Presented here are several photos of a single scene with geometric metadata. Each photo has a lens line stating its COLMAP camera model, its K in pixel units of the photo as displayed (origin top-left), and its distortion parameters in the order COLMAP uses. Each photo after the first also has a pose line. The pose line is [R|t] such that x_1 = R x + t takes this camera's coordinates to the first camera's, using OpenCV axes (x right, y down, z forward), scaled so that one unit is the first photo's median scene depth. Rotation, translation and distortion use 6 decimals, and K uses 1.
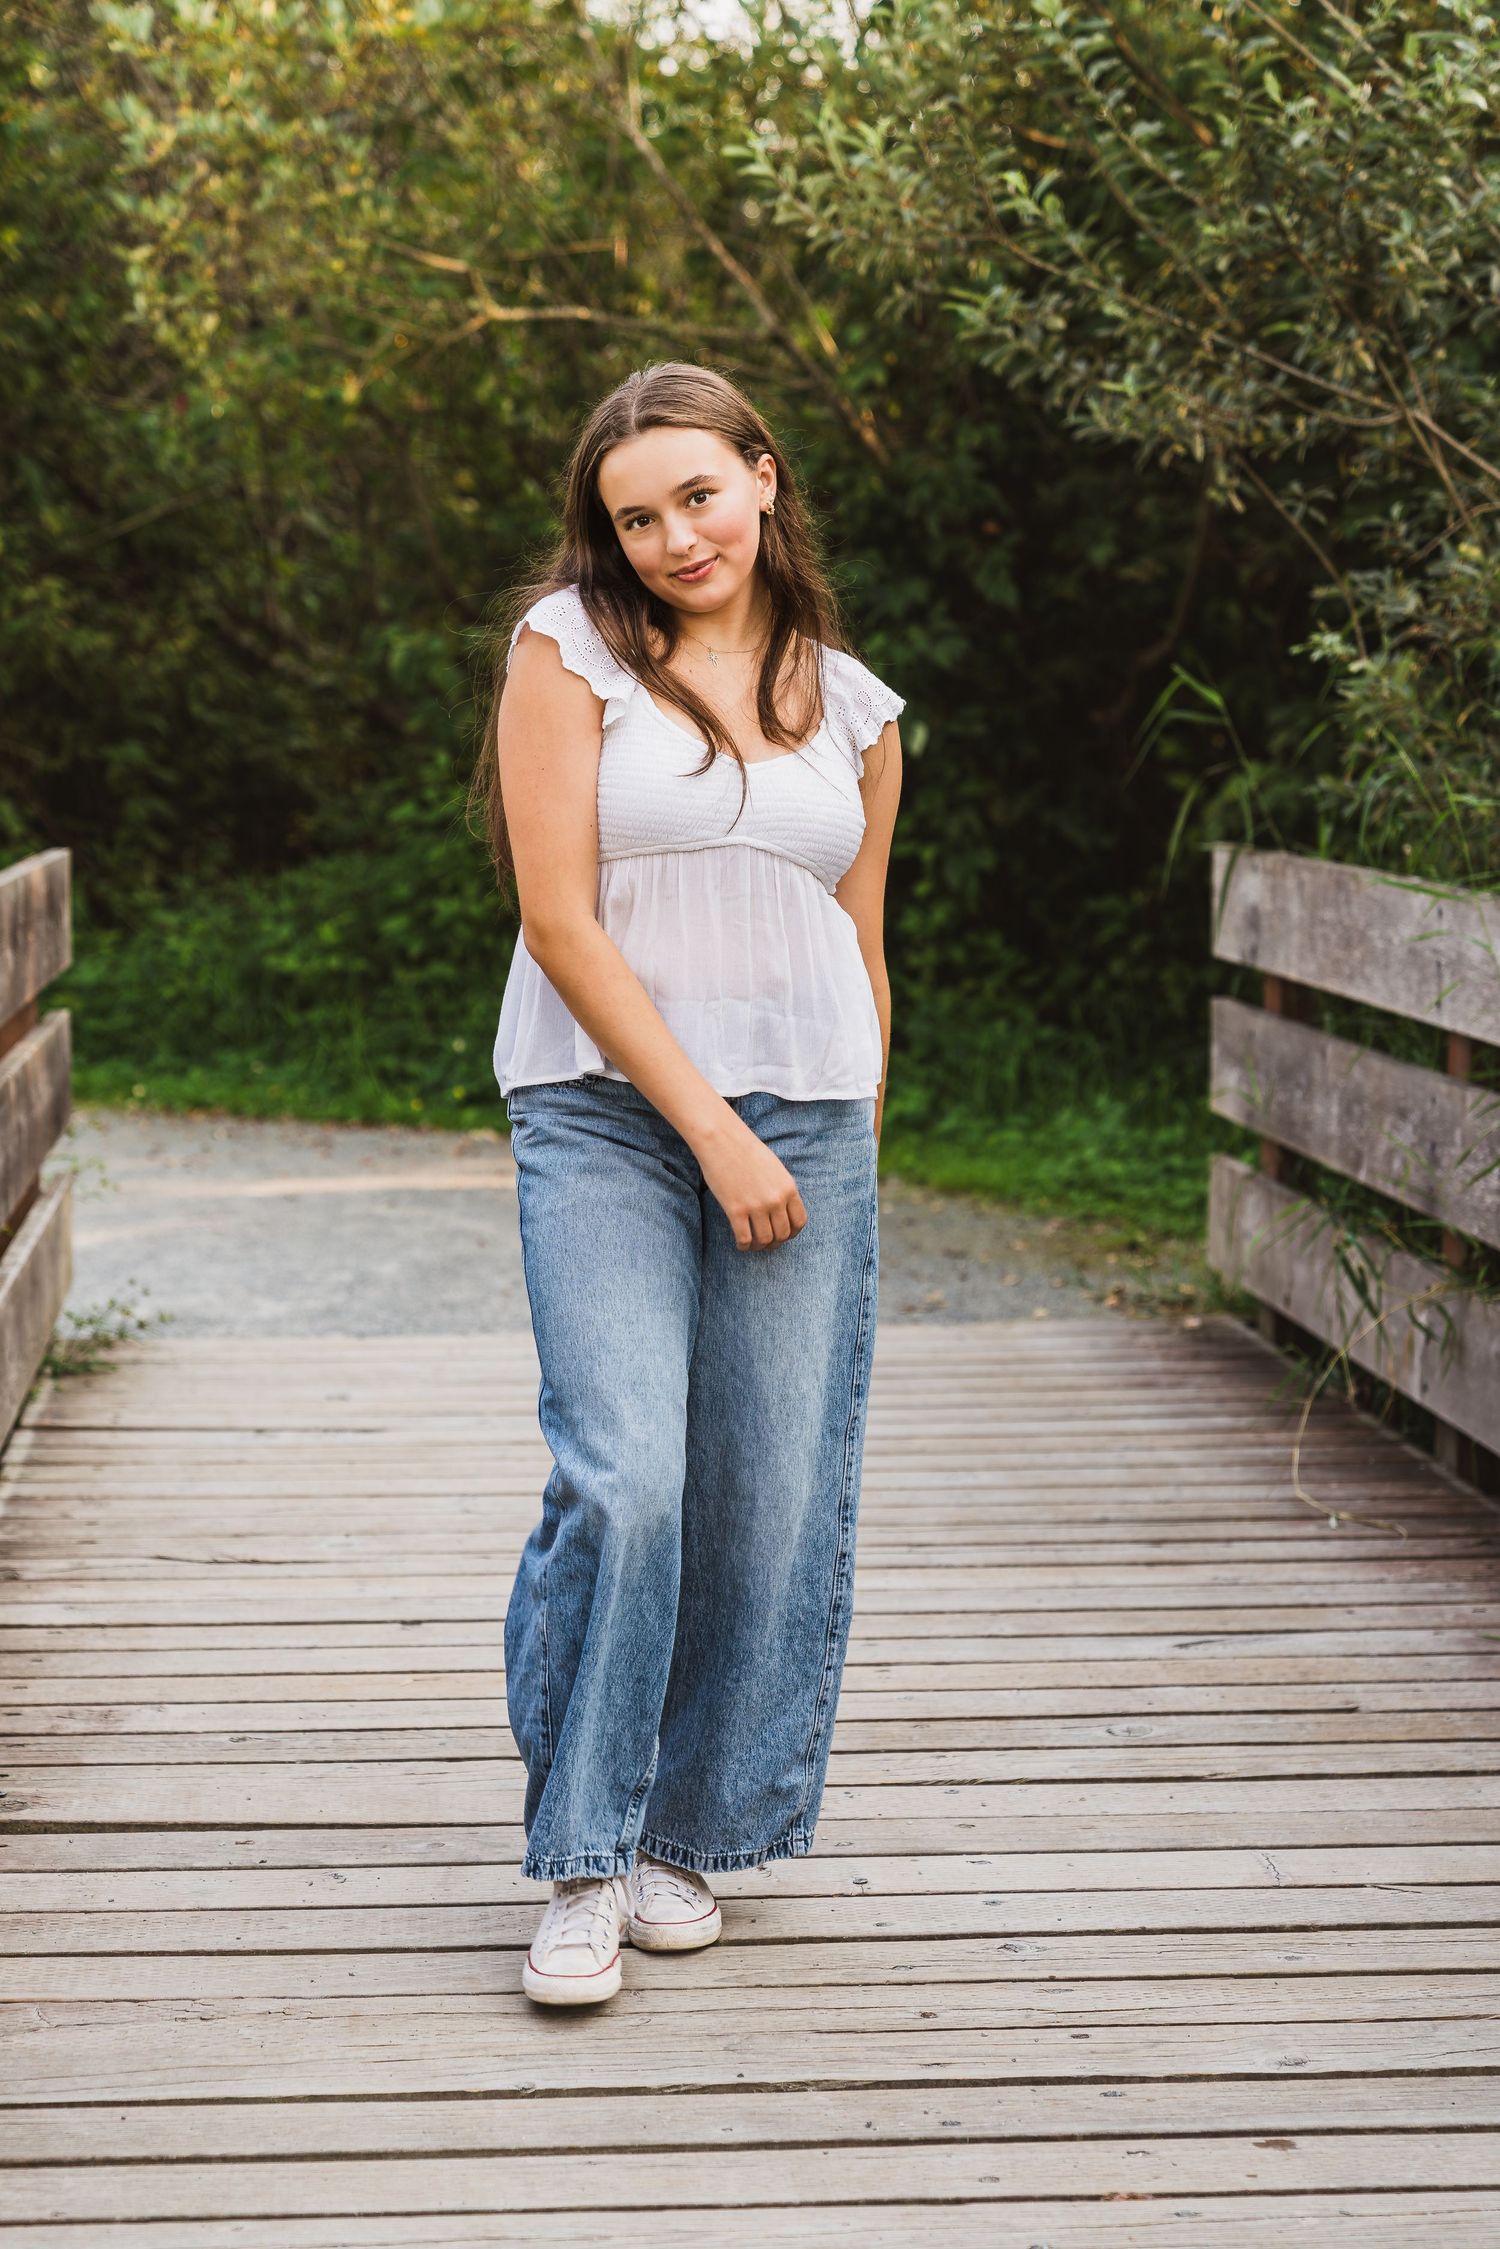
lens RADIAL K [[3917.4, 0, 759.1], [0, 3917.4, 1136.9], [0, 0, 1]] dist [0.036811, 0.000000]
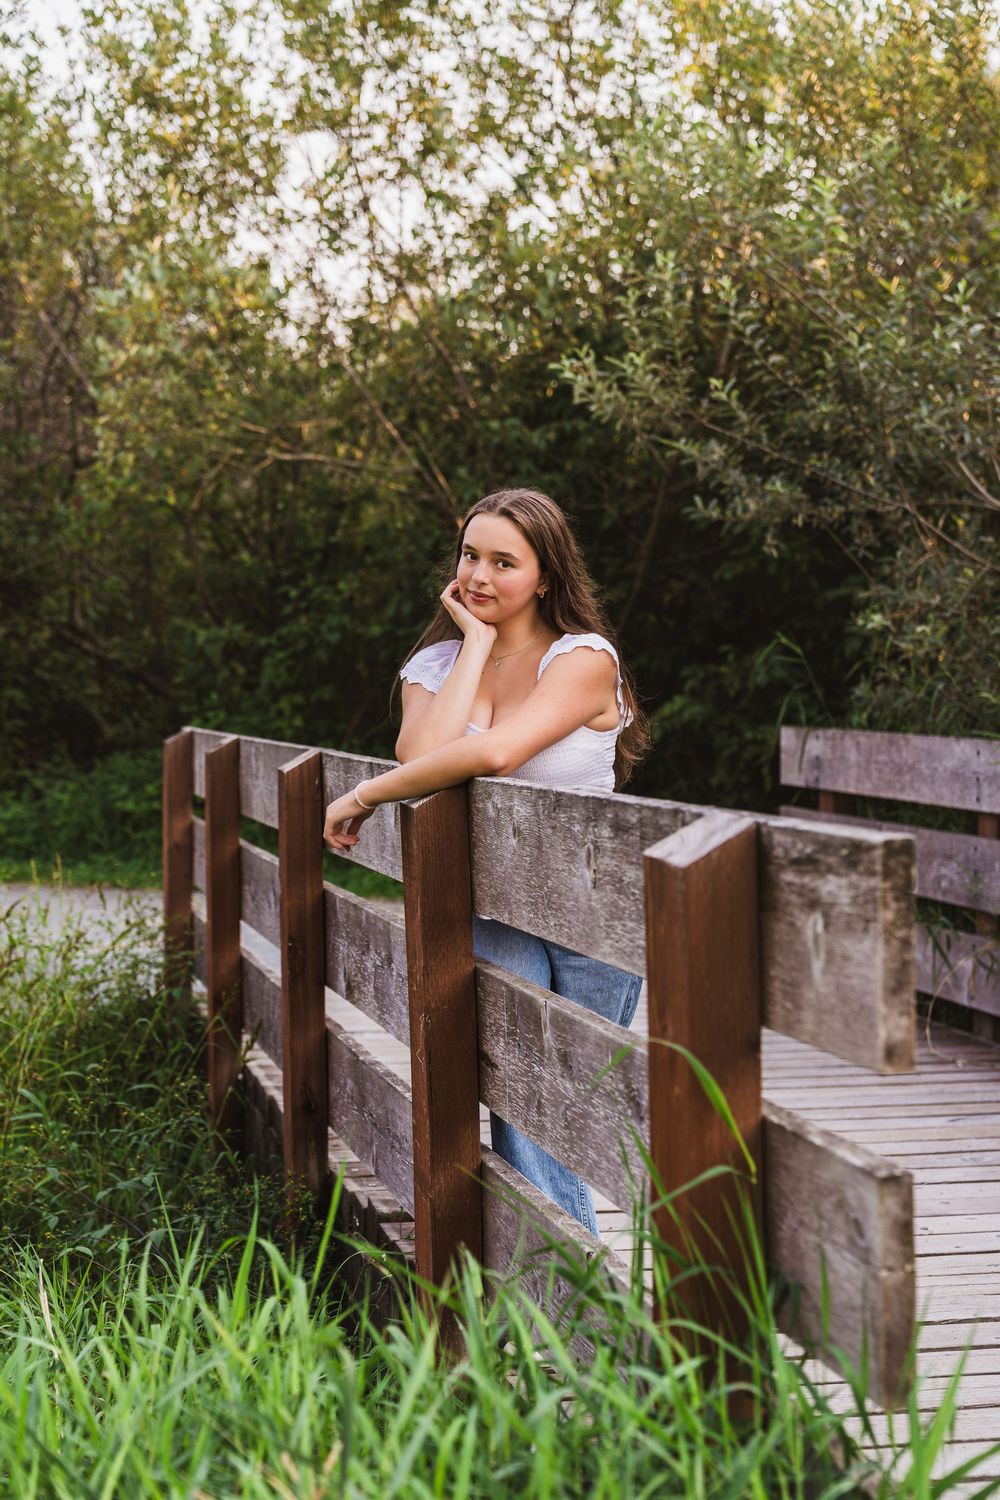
lens RADIAL K [[2123.9, 0, 496.7], [0, 2123.9, 751.9], [0, 0, 1]] dist [0.071701, 0.000000]
pose [[0.991282, 0.001442, 0.131746, -0.174681], [0.008813, 0.996975, -0.077221, 0.019243], [-0.131459, 0.077709, 0.988271, -0.016671]]
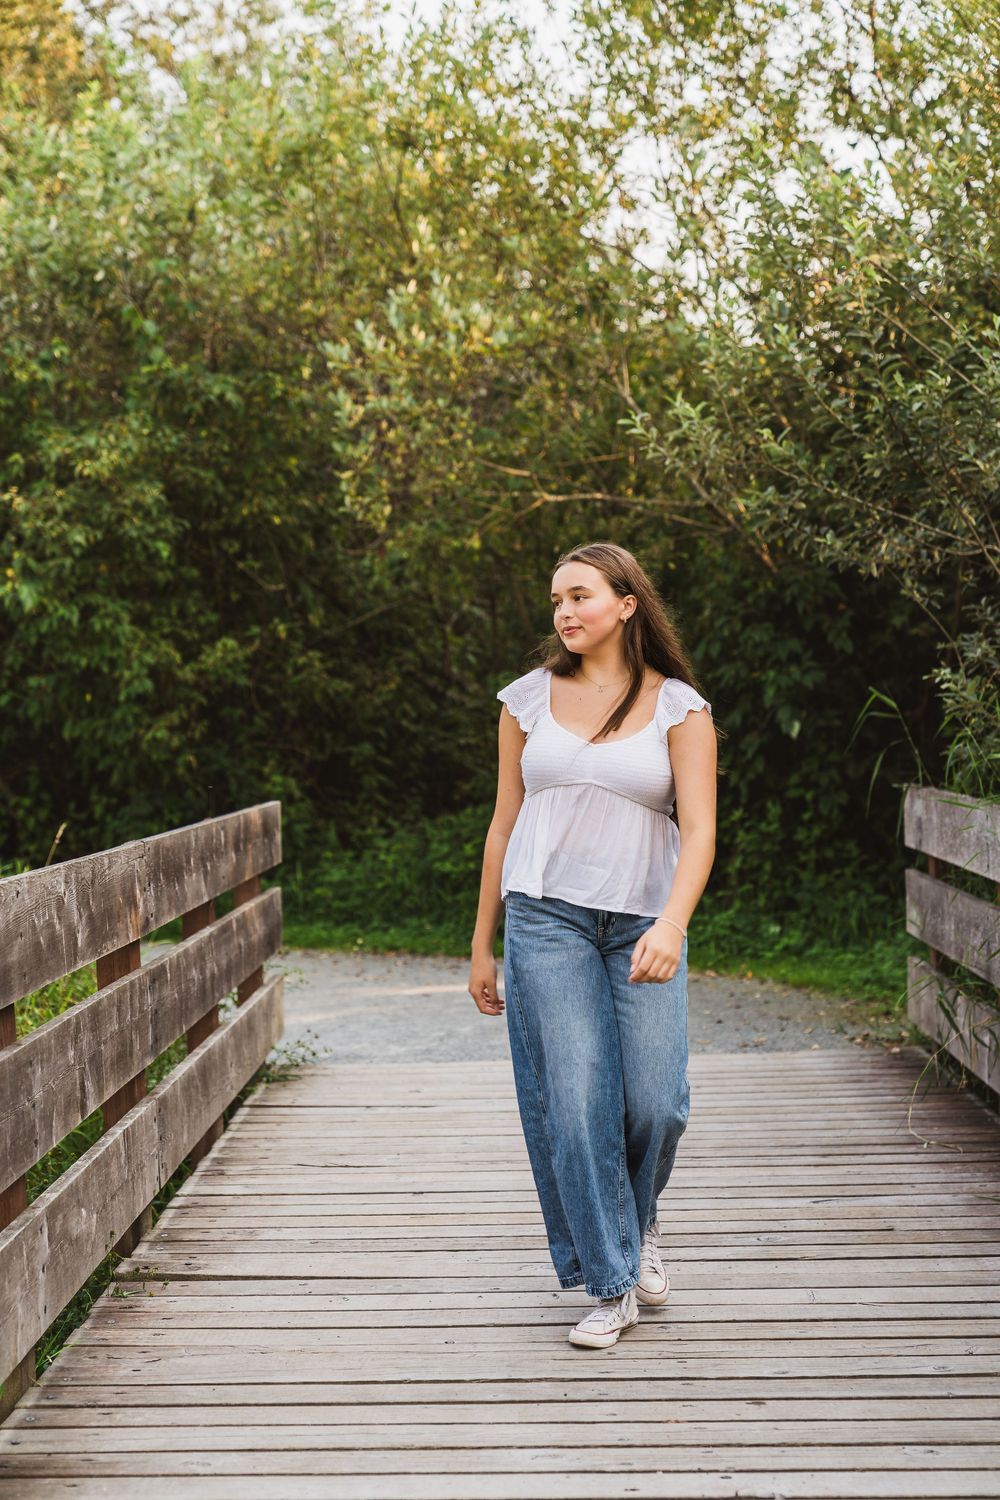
lens RADIAL K [[2418.4, 0, 508.7], [0, 2418.4, 743.4], [0, 0, 1]] dist [0.046532, 0.000000]
pose [[0.993081, -0.024795, -0.114780, 0.069317], [0.013505, 0.995083, -0.098117, 0.015049], [0.116649, 0.095888, 0.988534, -0.138242]]
